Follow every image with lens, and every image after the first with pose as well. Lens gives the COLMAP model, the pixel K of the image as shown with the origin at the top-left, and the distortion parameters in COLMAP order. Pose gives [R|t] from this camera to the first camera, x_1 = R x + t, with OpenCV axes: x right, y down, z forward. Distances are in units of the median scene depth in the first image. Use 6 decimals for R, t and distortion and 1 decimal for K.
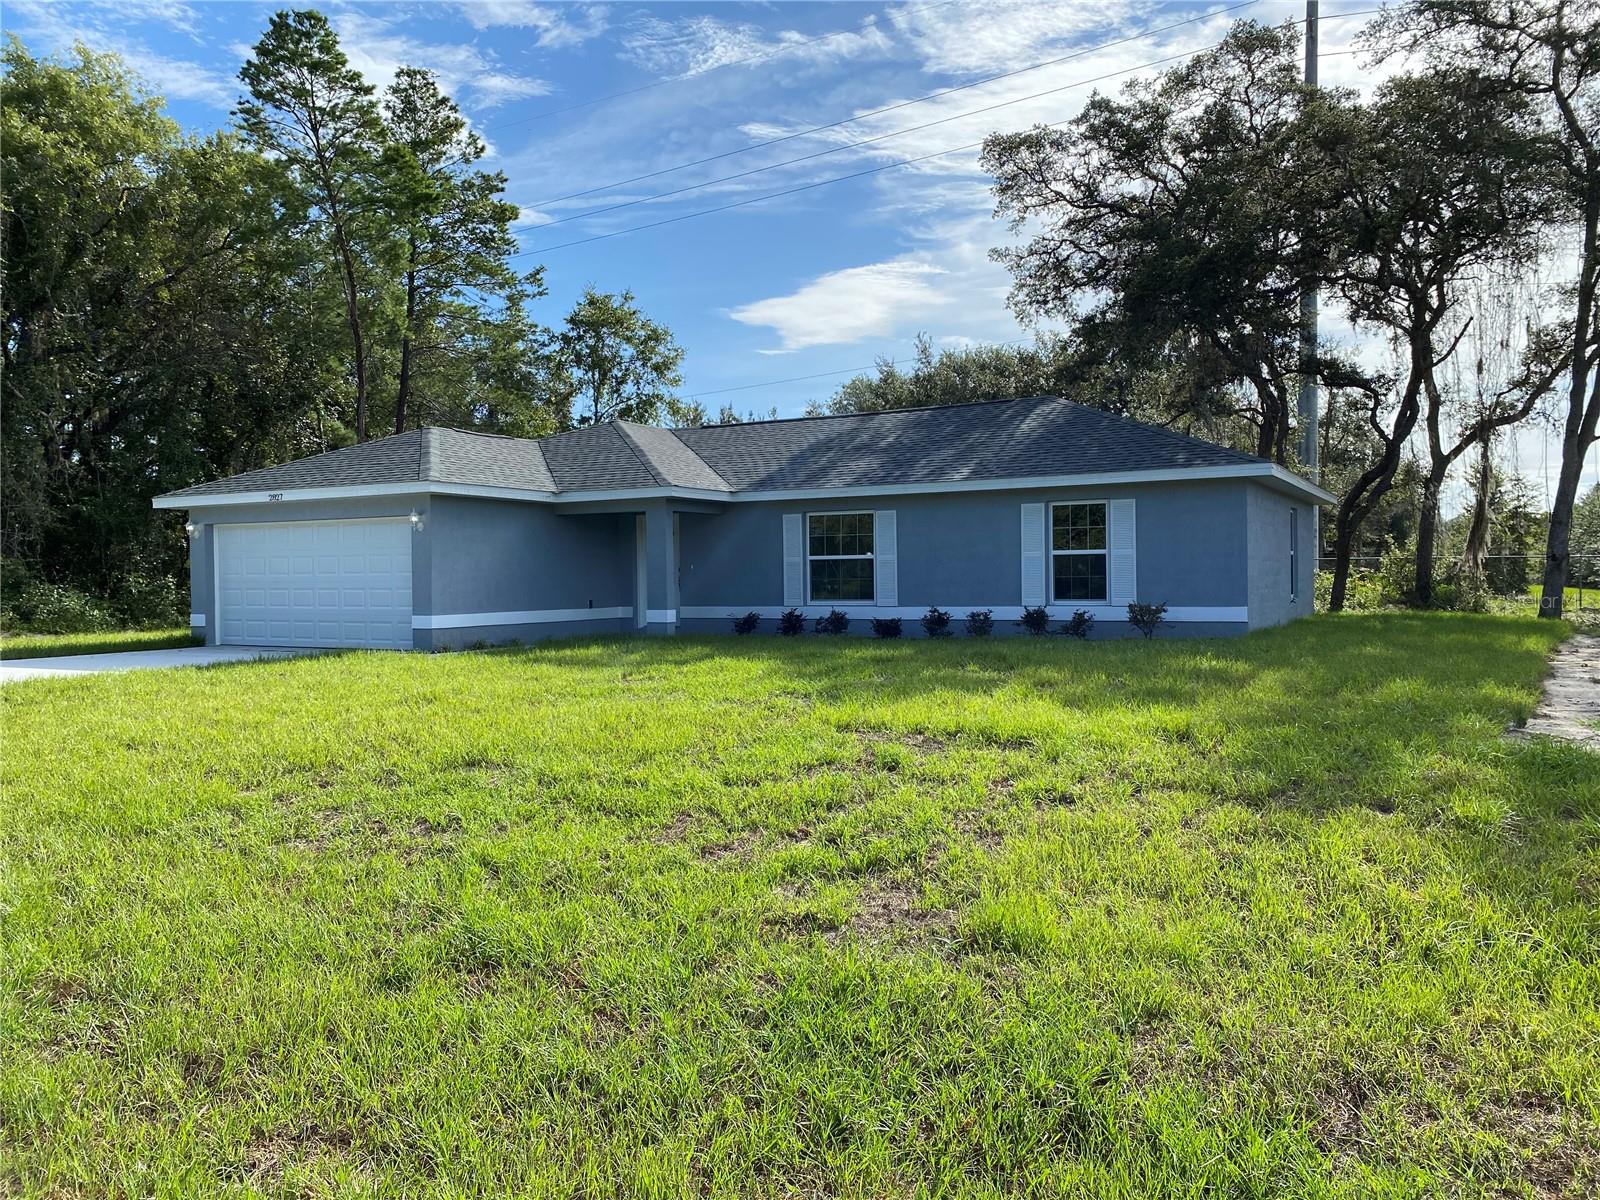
lens RADIAL K [[1169.2, 0, 800.0], [0, 1169.2, 600.0], [0, 0, 1]] dist [0.010587, 0.003683]
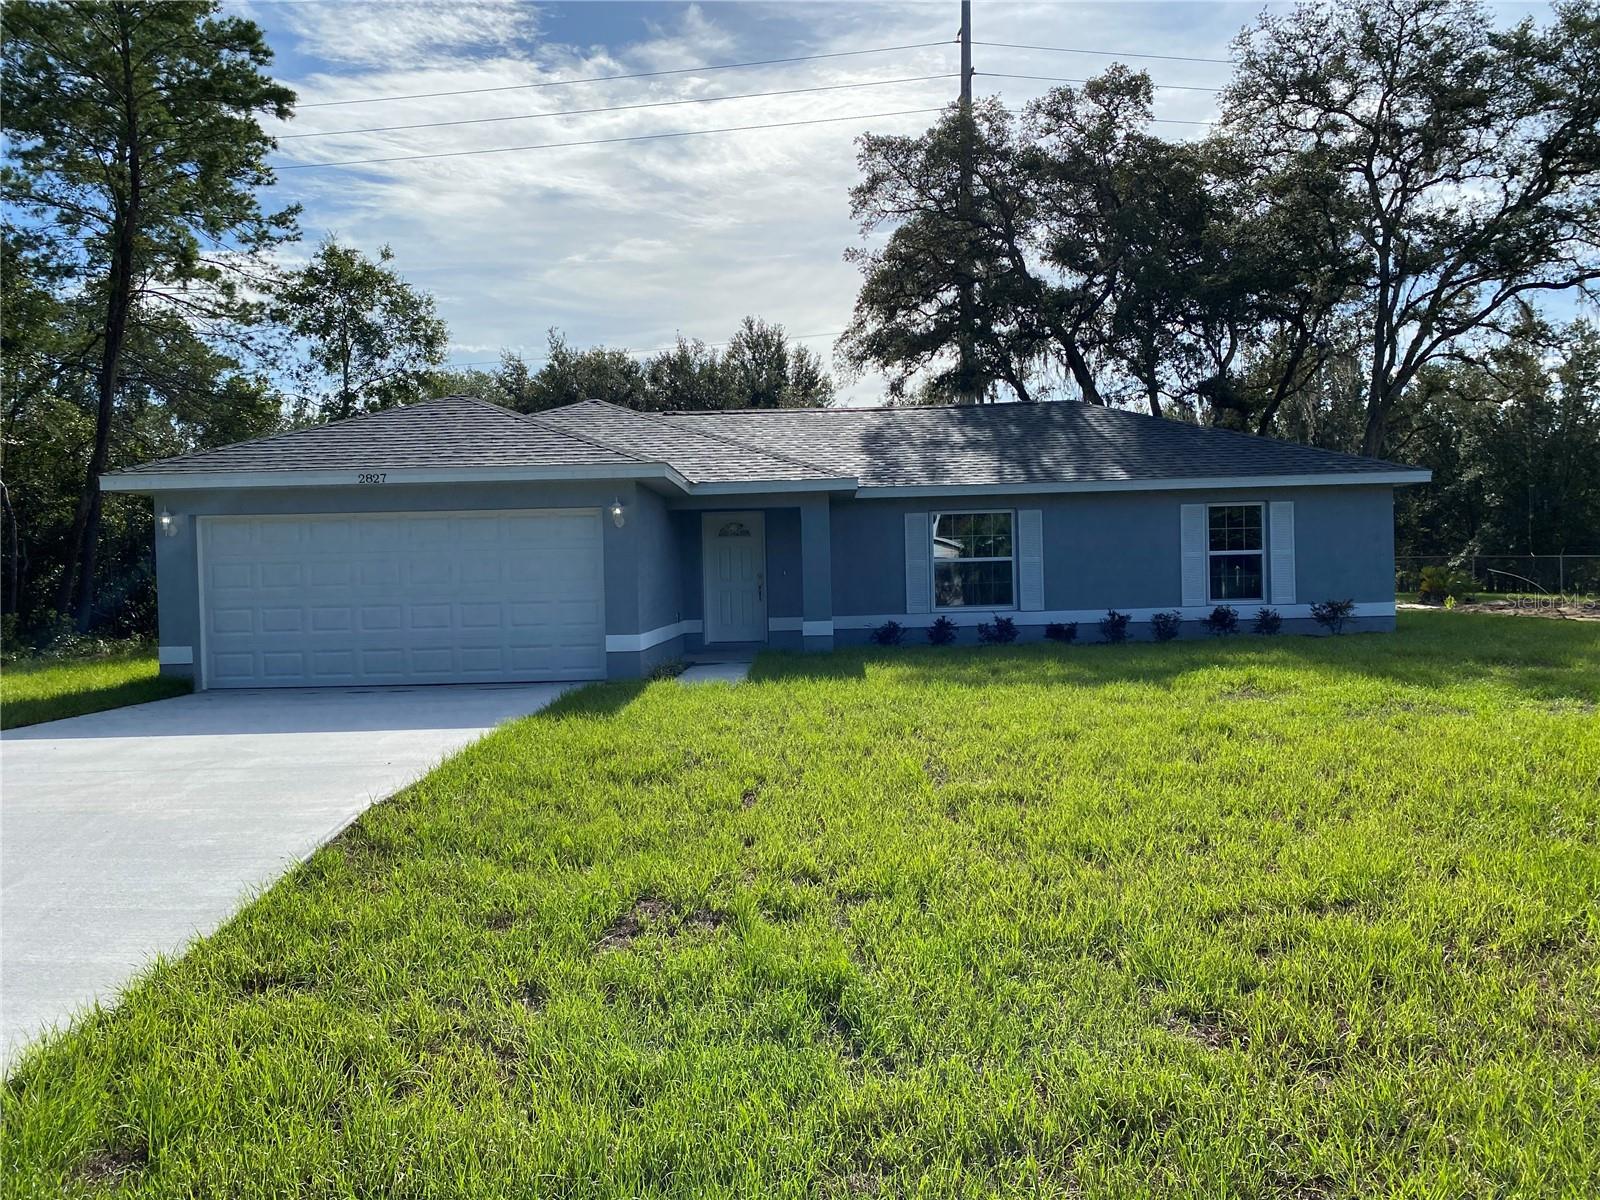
lens RADIAL K [[1169.2, 0, 800.0], [0, 1169.2, 600.0], [0, 0, 1]] dist [0.010587, 0.003683]
pose [[0.892656, -0.019693, 0.450307, -0.530958], [0.022992, 0.999734, -0.001857, -0.005838], [-0.450151, 0.012011, 0.892872, 0.236377]]
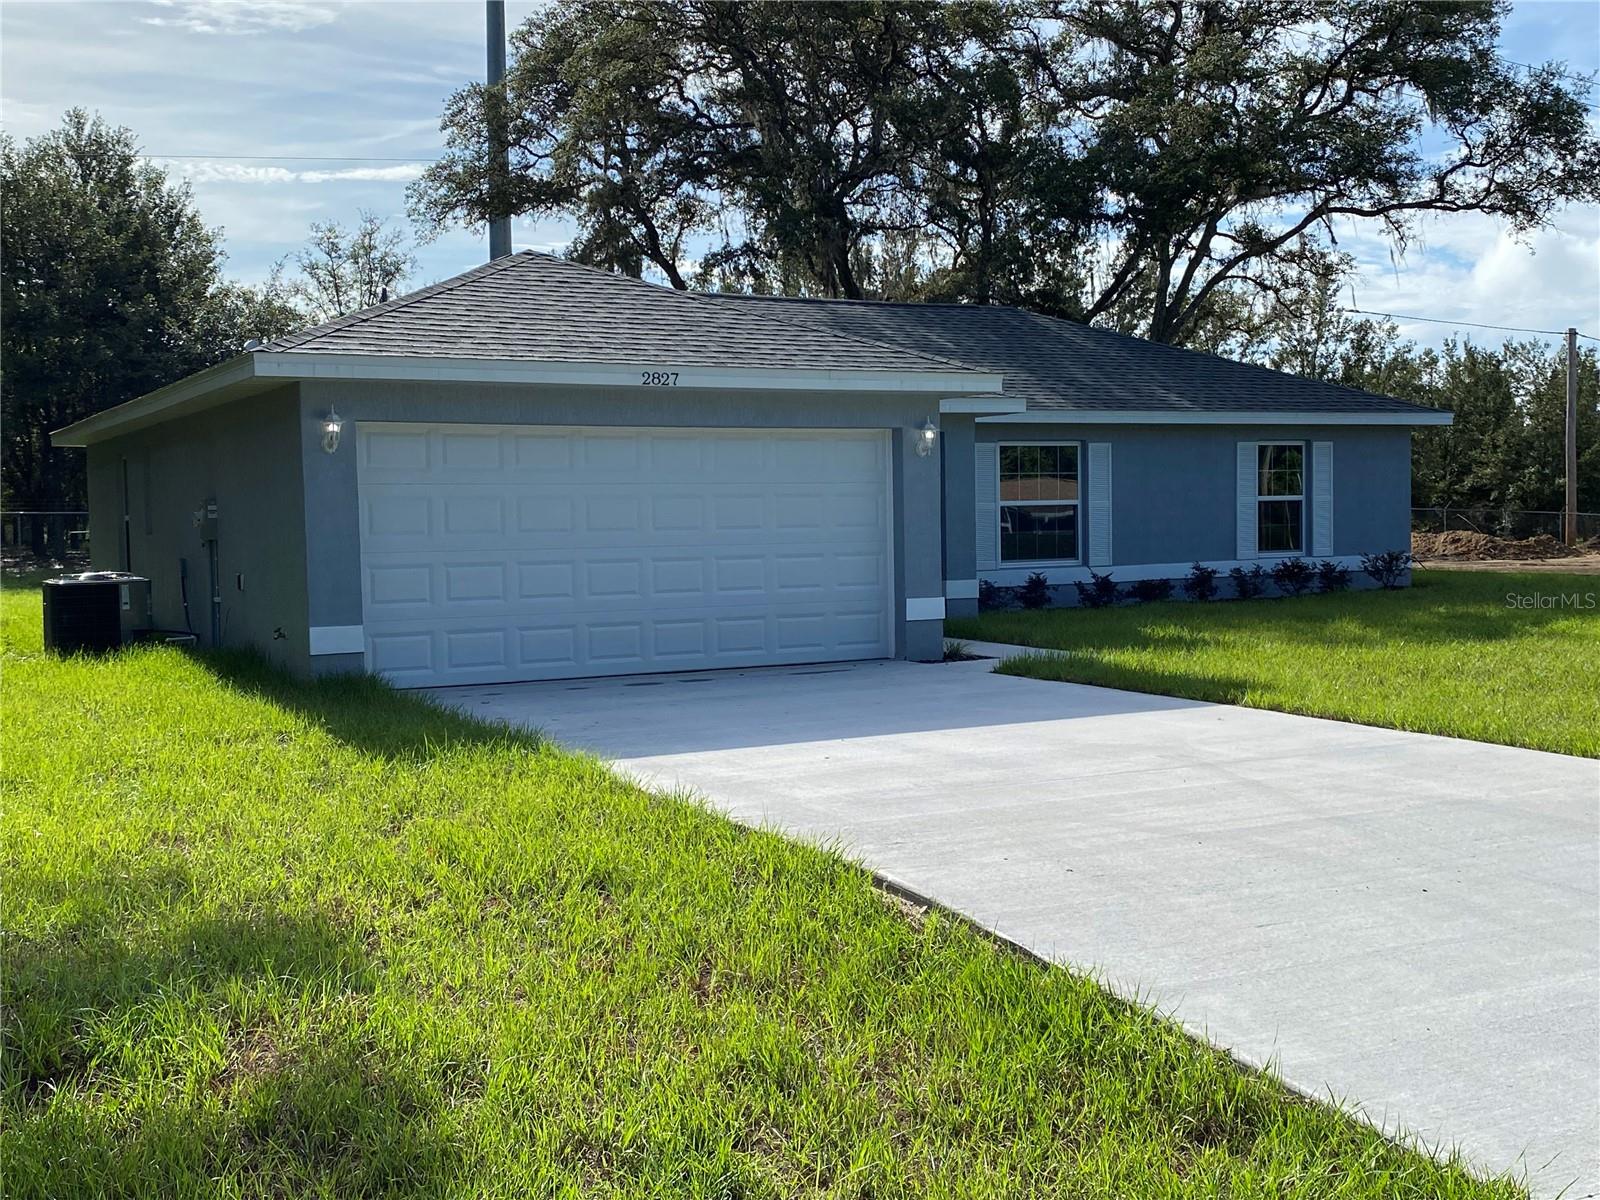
lens RADIAL K [[1813.2, 0, 800.0], [0, 1813.2, 600.0], [0, 0, 1]] dist [-0.010212, -0.013379]
pose [[0.531860, -0.040284, 0.845874, -1.079632], [0.036054, 0.999039, 0.024909, -0.009355], [-0.846065, 0.017249, 0.532801, 0.529558]]
